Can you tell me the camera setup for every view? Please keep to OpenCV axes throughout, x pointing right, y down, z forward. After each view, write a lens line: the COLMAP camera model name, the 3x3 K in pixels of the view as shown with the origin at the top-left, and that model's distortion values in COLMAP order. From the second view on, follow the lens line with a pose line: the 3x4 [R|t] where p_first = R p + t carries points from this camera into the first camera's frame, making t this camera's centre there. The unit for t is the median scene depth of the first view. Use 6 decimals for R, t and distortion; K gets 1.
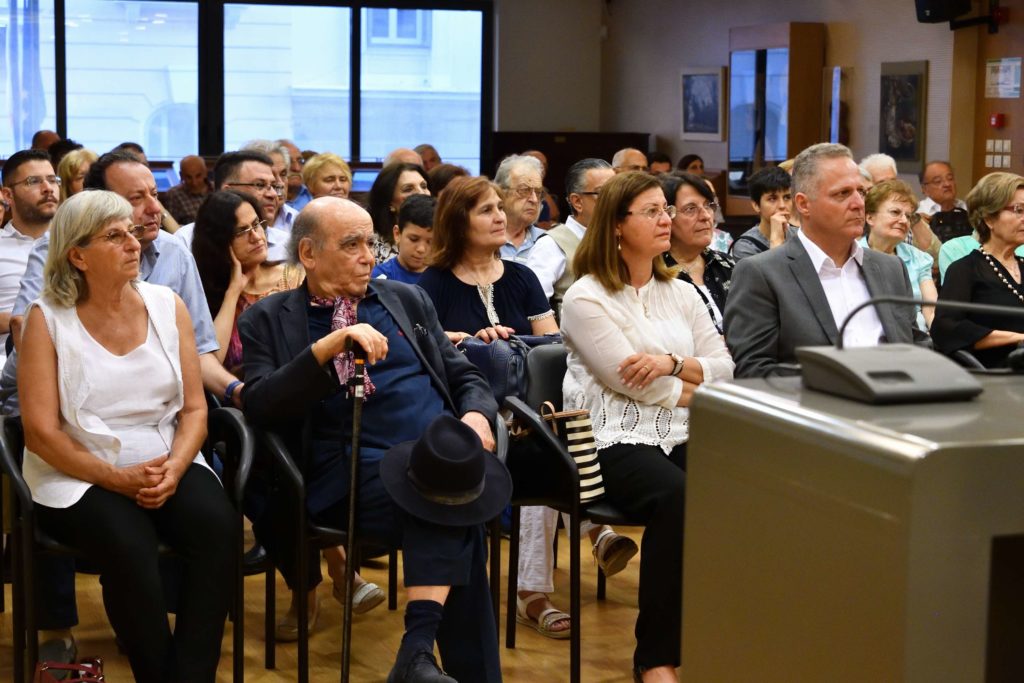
lens RADIAL K [[1920.2, 0, 512.0], [0, 1920.2, 341.5], [0, 0, 1]] dist [0.011556, -0.009982]
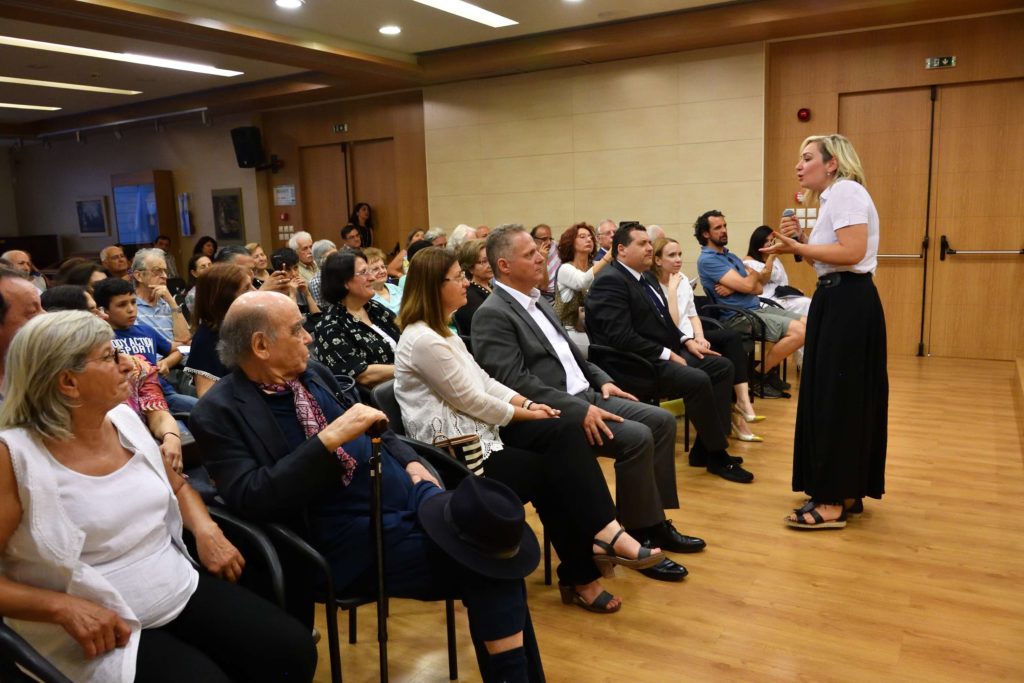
lens RADIAL K [[802.9, 0, 512.0], [0, 802.9, 341.5], [0, 0, 1]] dist [-0.052367, 0.000192]
pose [[0.778514, -0.136561, 0.612591, -0.091721], [0.112508, 0.990597, 0.077846, -0.022875], [-0.617461, 0.008317, 0.786557, 0.191060]]
